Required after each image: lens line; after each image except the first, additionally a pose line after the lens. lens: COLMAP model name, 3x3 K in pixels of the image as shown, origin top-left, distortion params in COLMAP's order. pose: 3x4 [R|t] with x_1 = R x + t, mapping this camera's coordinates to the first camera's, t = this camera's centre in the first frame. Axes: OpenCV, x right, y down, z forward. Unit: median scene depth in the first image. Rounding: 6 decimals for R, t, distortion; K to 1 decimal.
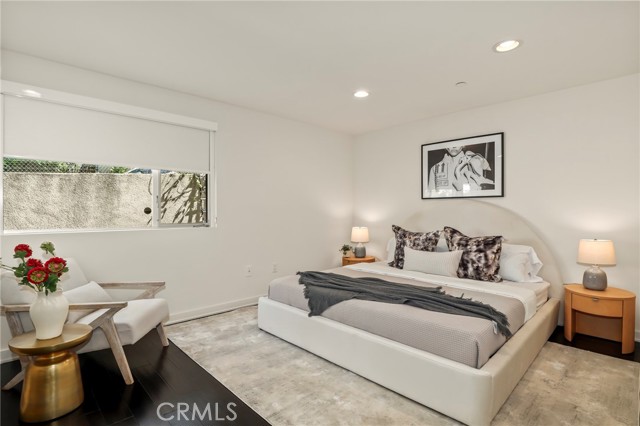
lens RADIAL K [[316.3, 0, 320.0], [0, 316.3, 213.0], [0, 0, 1]] dist [-0.026410, 0.000202]
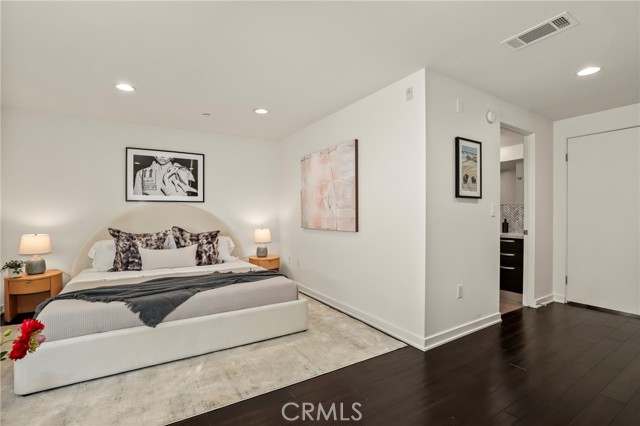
lens RADIAL K [[294.0, 0, 320.0], [0, 294.0, 213.0], [0, 0, 1]] dist [-0.030404, -0.000117]
pose [[0.229992, -0.004163, 0.973184, -0.508935], [0.008101, 0.999964, 0.002363, -0.004271], [-0.973159, 0.007340, 0.230017, 0.220301]]
